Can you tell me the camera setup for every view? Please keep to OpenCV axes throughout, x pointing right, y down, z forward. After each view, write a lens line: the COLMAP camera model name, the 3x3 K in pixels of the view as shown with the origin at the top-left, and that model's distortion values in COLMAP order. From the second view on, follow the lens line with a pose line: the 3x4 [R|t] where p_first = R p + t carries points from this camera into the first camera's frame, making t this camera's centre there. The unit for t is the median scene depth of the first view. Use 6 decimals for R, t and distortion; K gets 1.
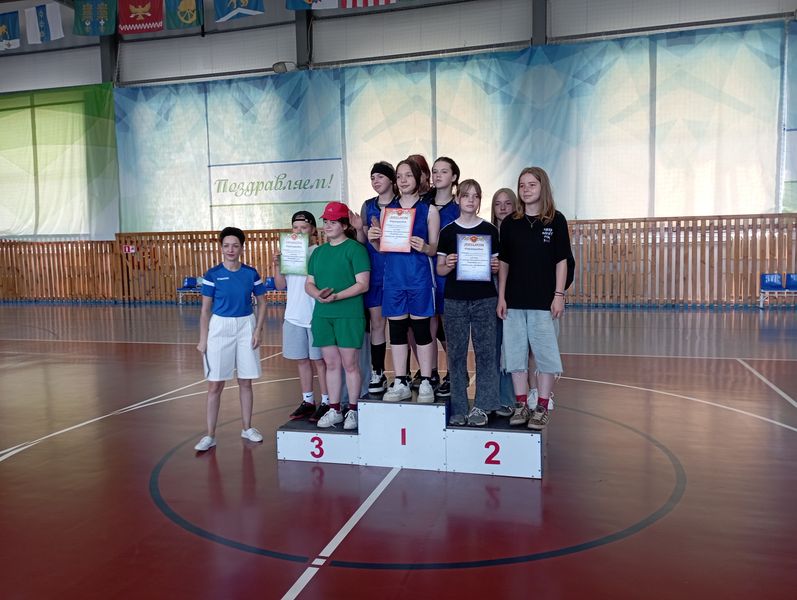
lens RADIAL K [[659.8, 0, 396.1], [0, 659.8, 297.2], [0, 0, 1]] dist [0.100510, -0.121577]
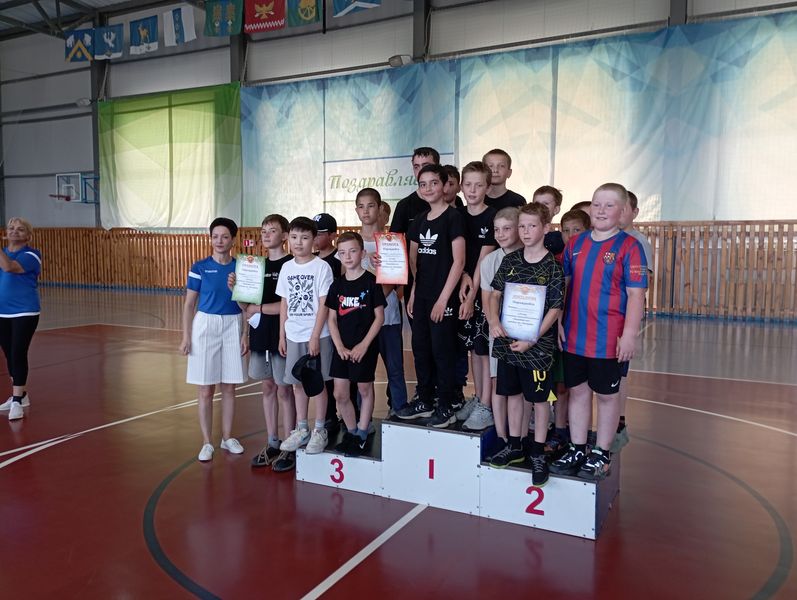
lens RADIAL K [[659.8, 0, 394.3], [0, 659.8, 297.4], [0, 0, 1]] dist [0.100510, -0.121577]
pose [[0.979829, 0.039760, -0.195844, 0.032488], [-0.039381, 0.999207, 0.005834, -0.002740], [0.195921, 0.001996, 0.980618, 0.043354]]
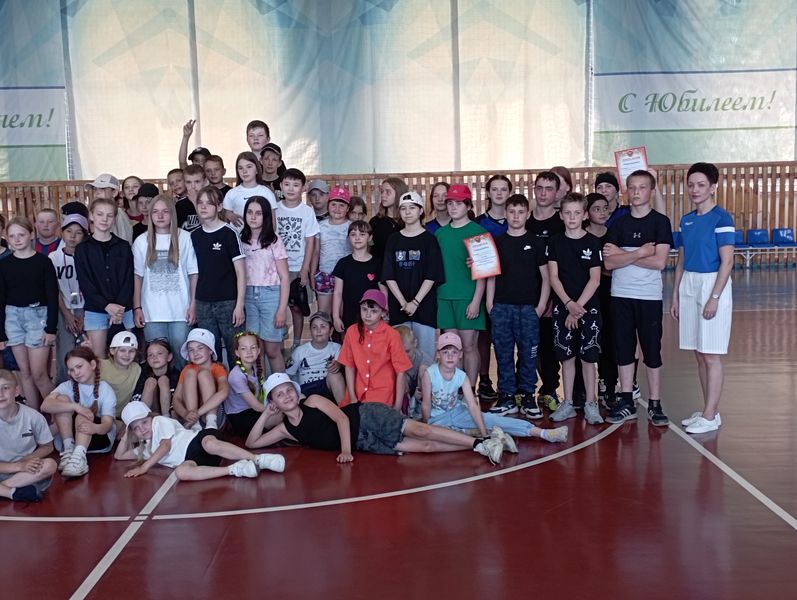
lens RADIAL K [[659.8, 0, 398.3], [0, 659.8, 298.1], [0, 0, 1]] dist [0.100510, -0.121577]
pose [[0.959035, -0.027690, 0.281931, 0.060003], [0.031102, 0.999487, -0.007635, 0.045532], [-0.281575, 0.016090, 0.959404, 0.196026]]
